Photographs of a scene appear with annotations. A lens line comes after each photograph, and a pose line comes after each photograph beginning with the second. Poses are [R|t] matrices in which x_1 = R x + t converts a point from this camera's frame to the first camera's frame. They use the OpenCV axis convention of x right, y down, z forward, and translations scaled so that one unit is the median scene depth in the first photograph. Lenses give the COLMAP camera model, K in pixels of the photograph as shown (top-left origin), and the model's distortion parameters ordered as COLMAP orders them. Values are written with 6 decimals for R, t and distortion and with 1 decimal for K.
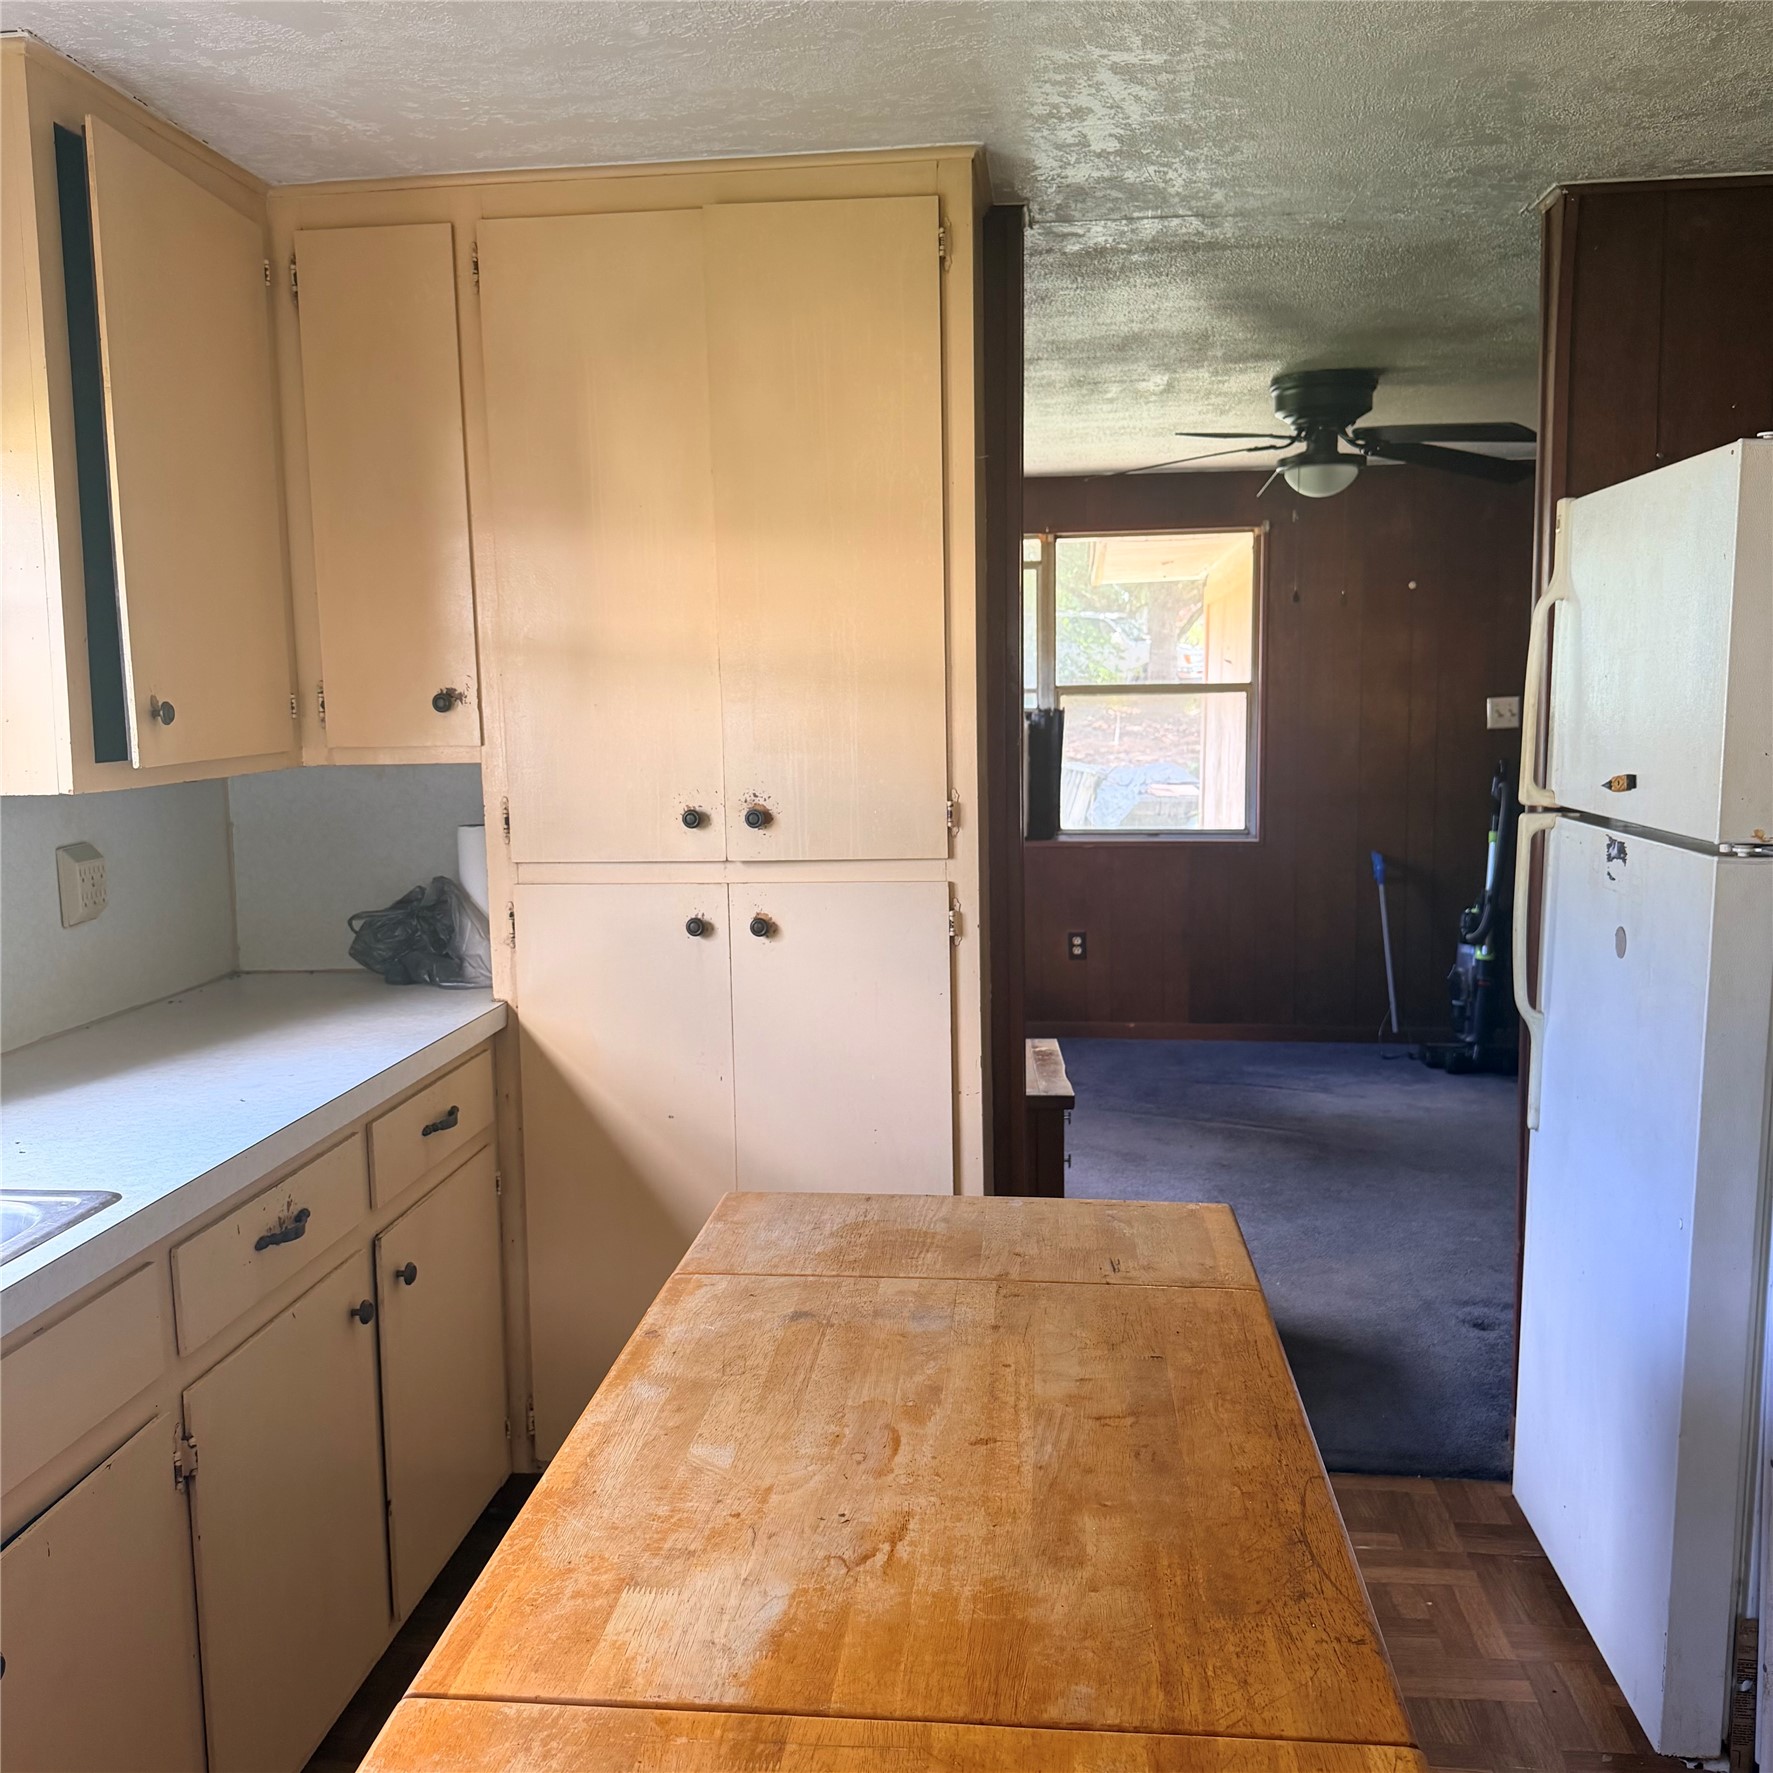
lens RADIAL K [[1661.9, 0, 881.8], [0, 1661.9, 883.8], [0, 0, 1]] dist [0.170319, -0.380297]
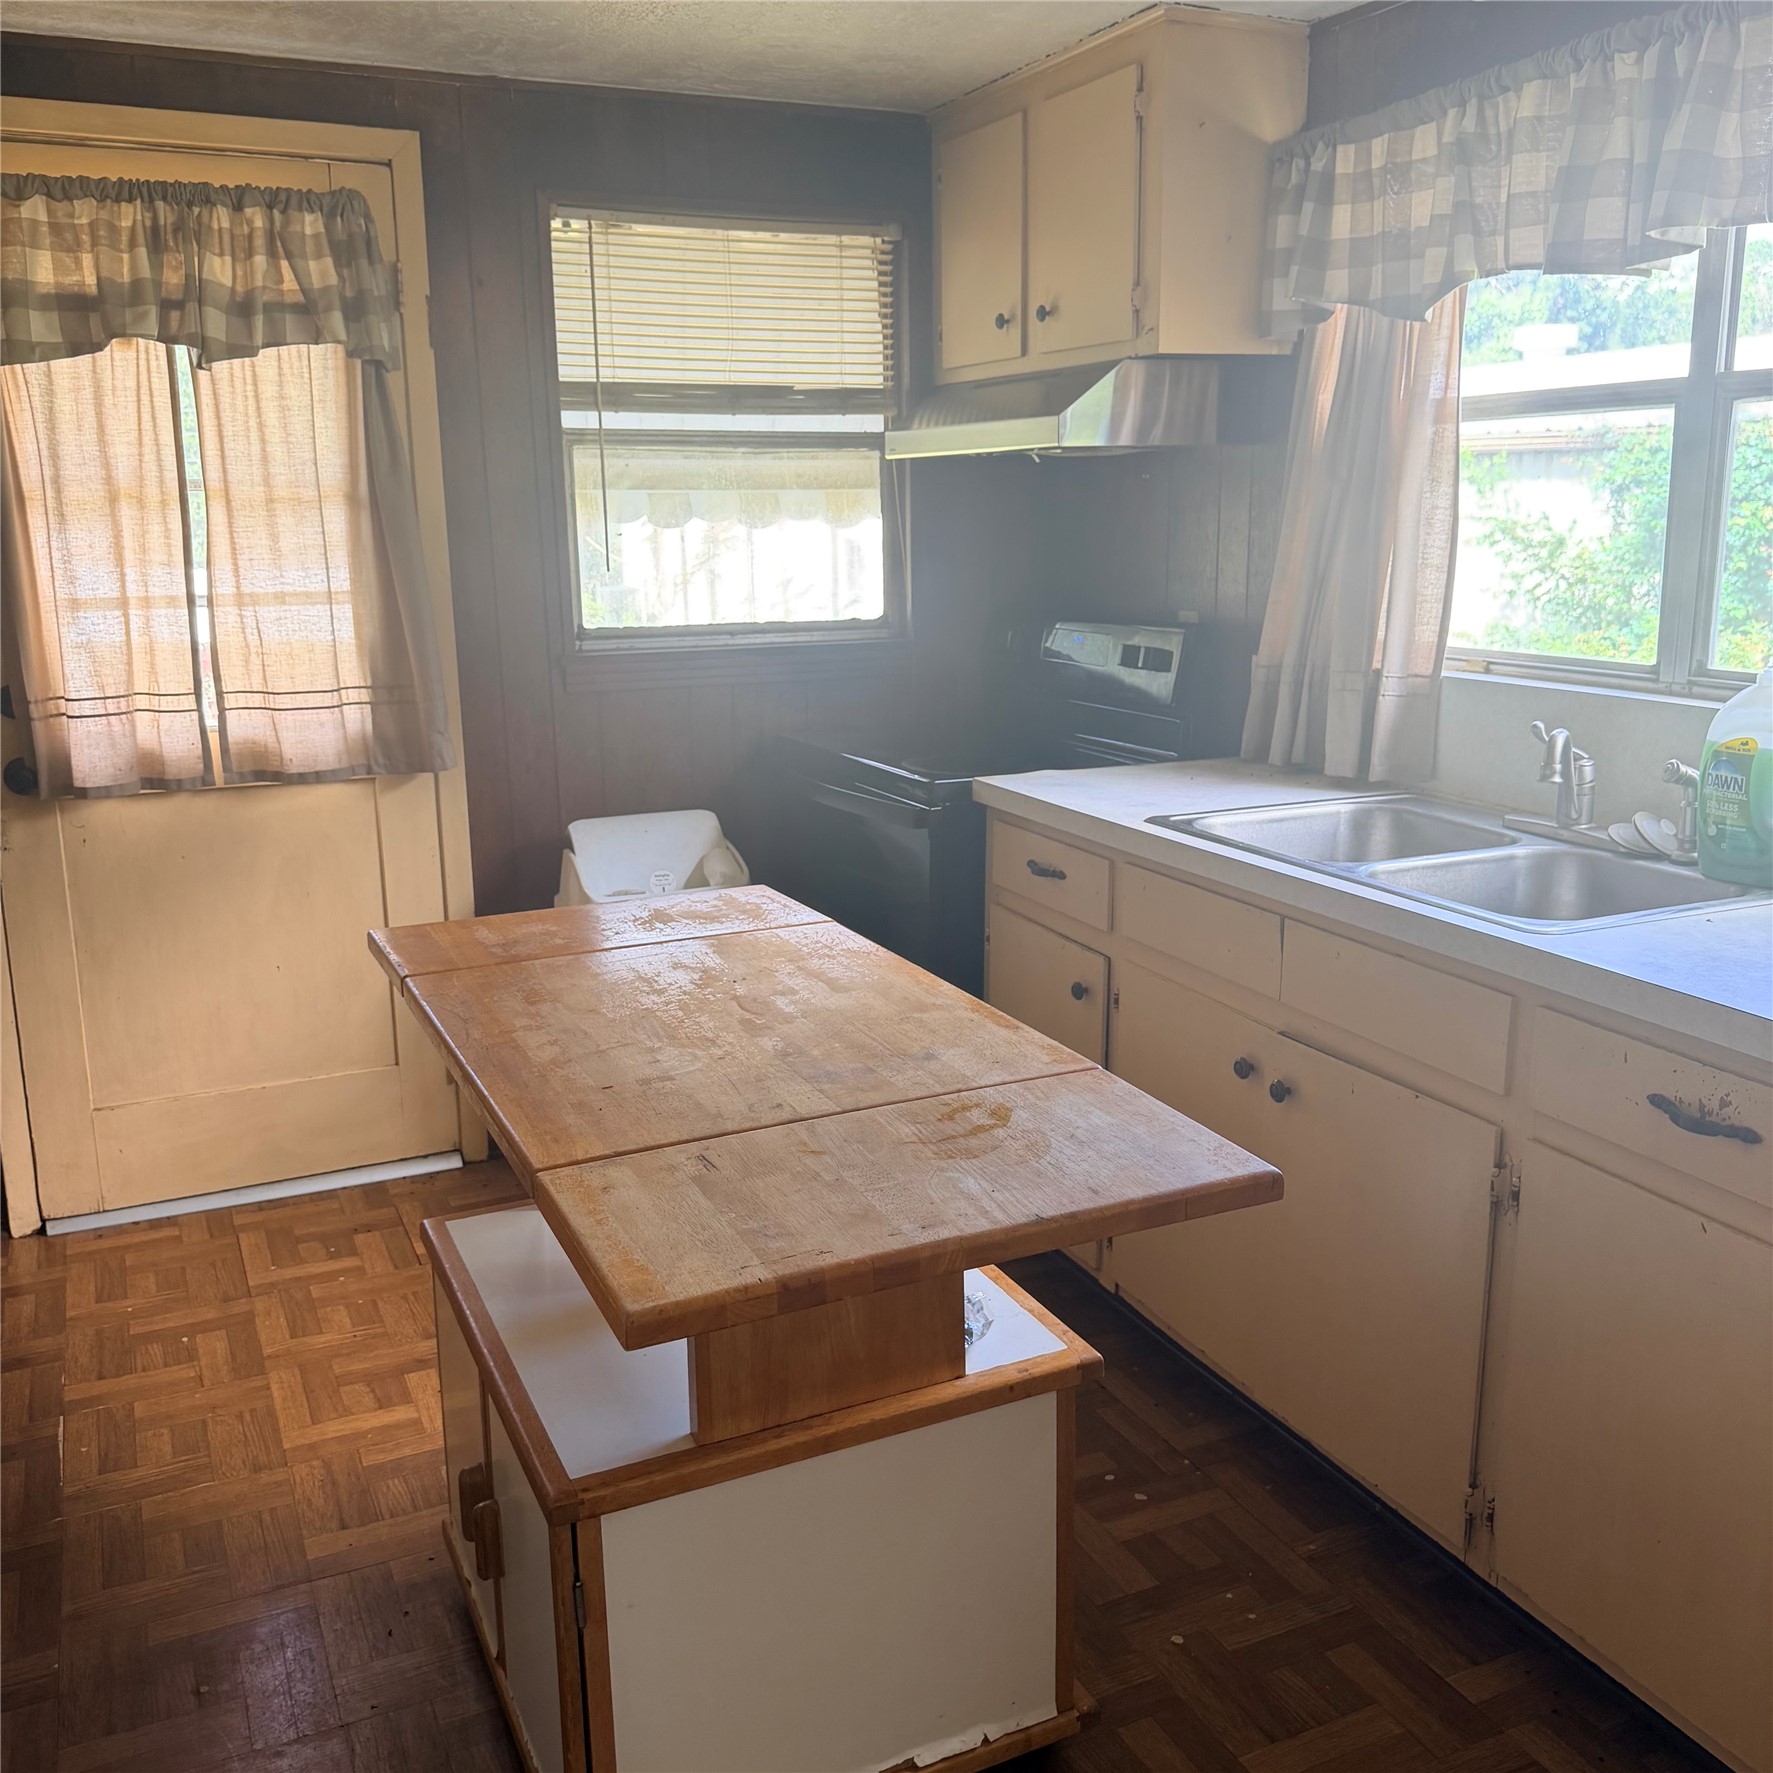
lens RADIAL K [[1630.0, 0, 885.9], [0, 1630.0, 853.8], [0, 0, 1]] dist [0.159955, -0.175225]
pose [[-0.859714, 0.128112, -0.494448, 0.365094], [-0.039358, 0.948540, 0.314201, -0.156127], [0.509257, 0.289584, -0.810431, 1.341453]]
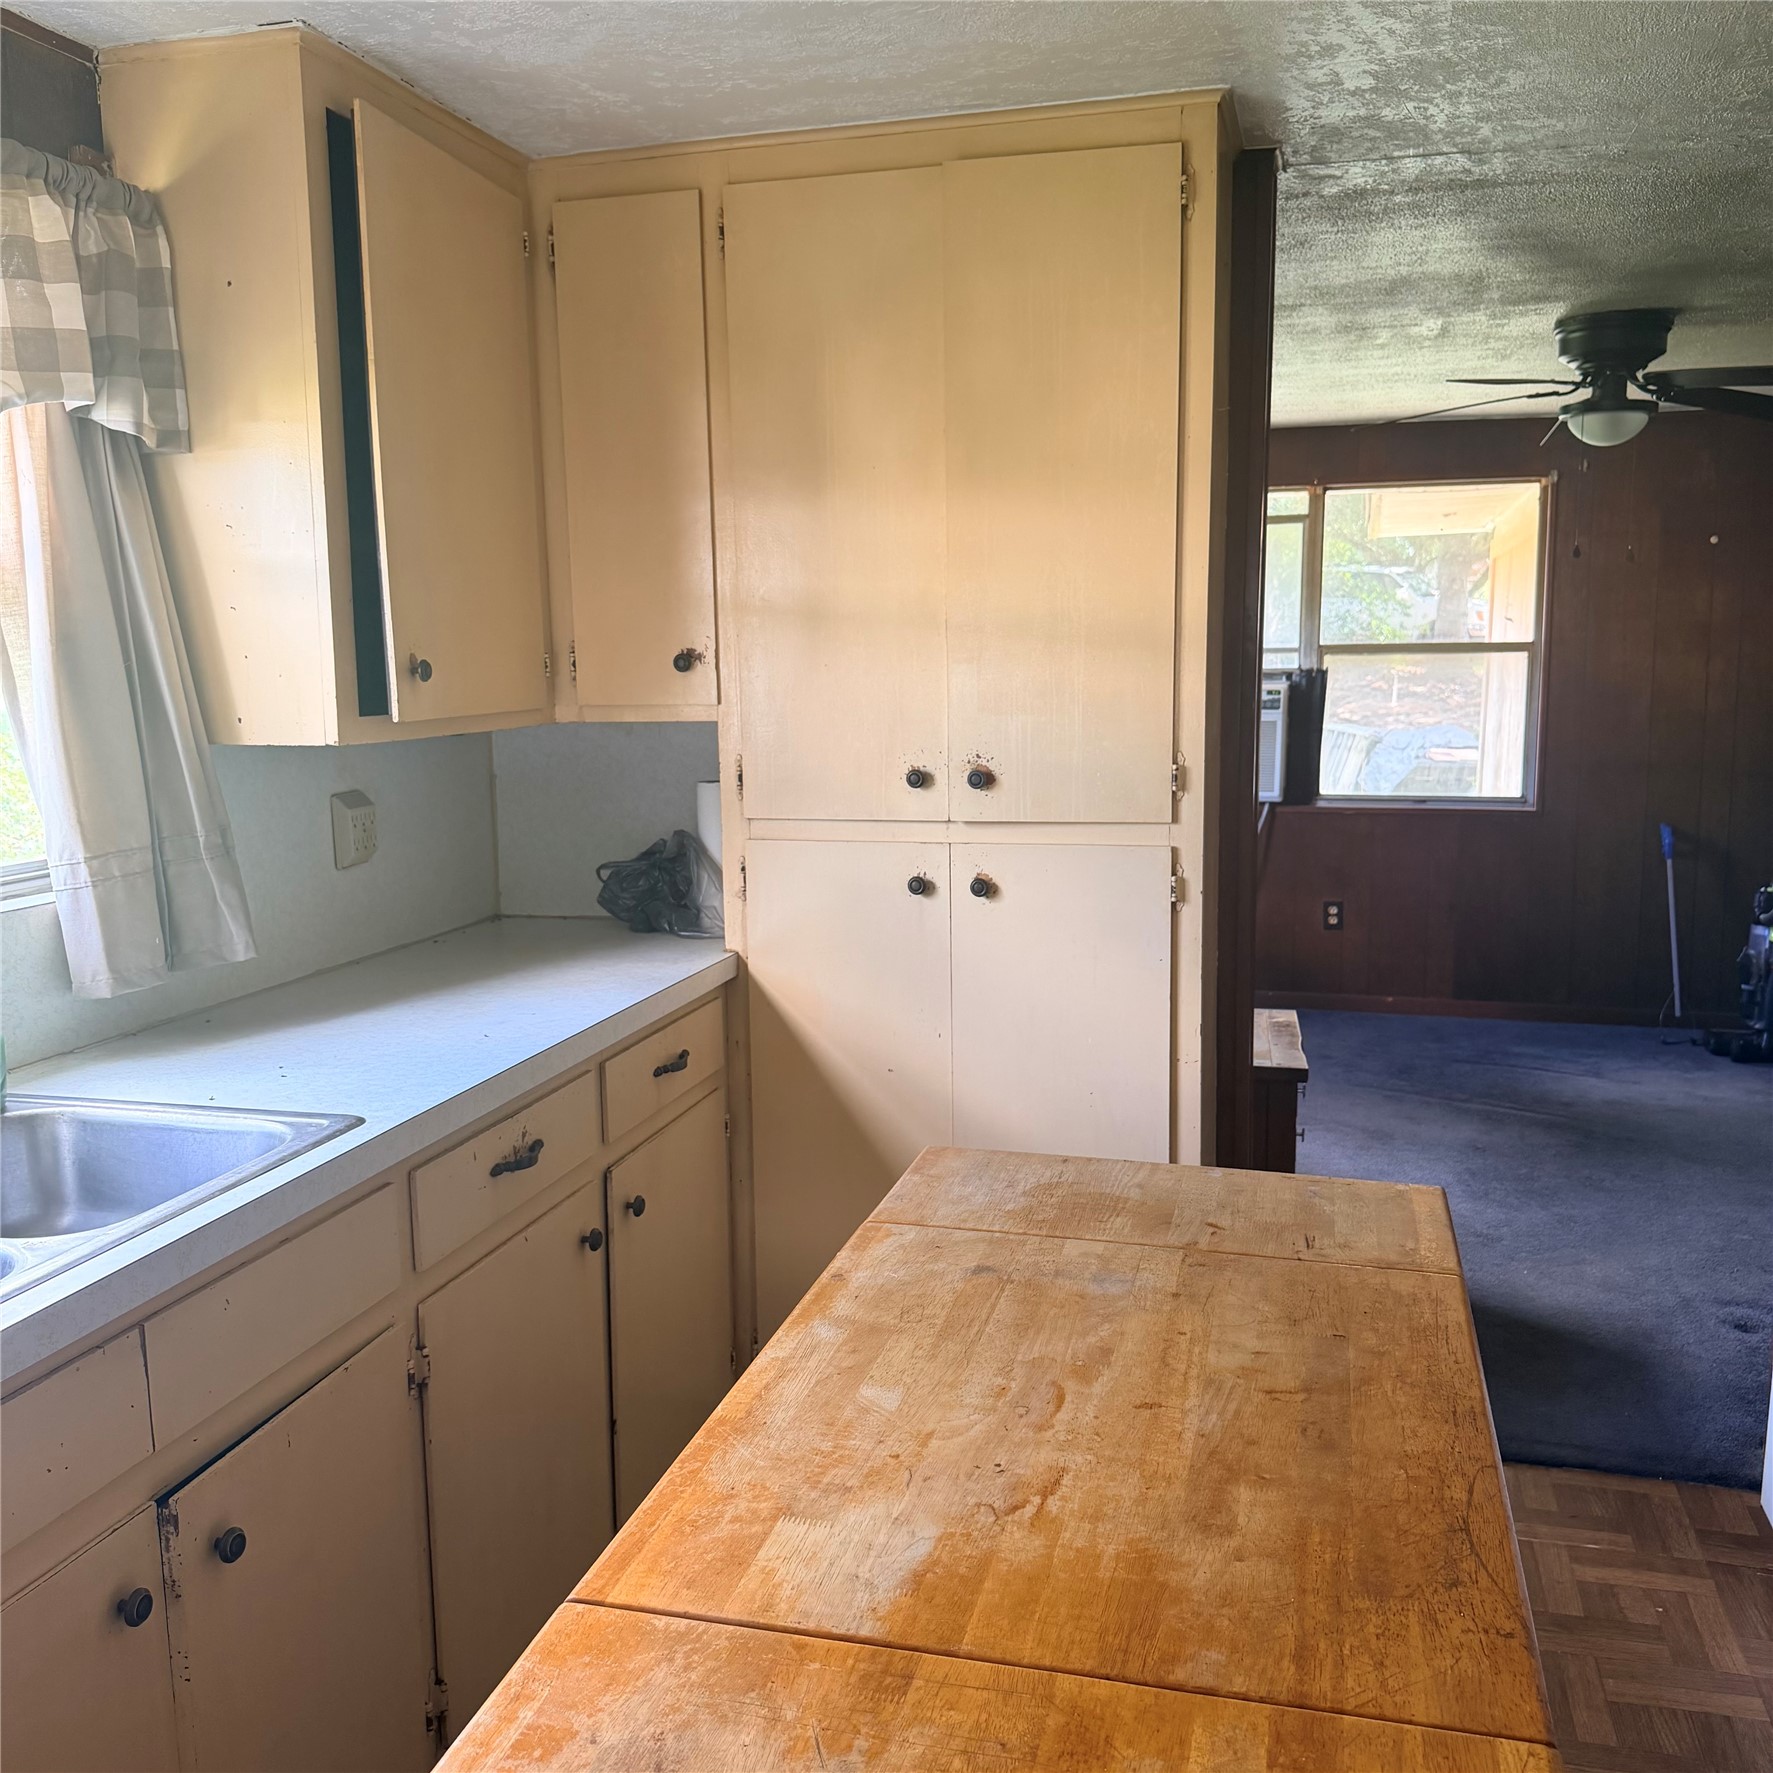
lens RADIAL K [[1662.4, 0, 889.5], [0, 1662.4, 894.5], [0, 0, 1]] dist [0.157686, -0.317745]
pose [[0.987923, 0.028133, -0.152371, 0.032303], [-0.023418, 0.999192, 0.032654, -0.001615], [0.153166, -0.028692, 0.987784, -0.004272]]
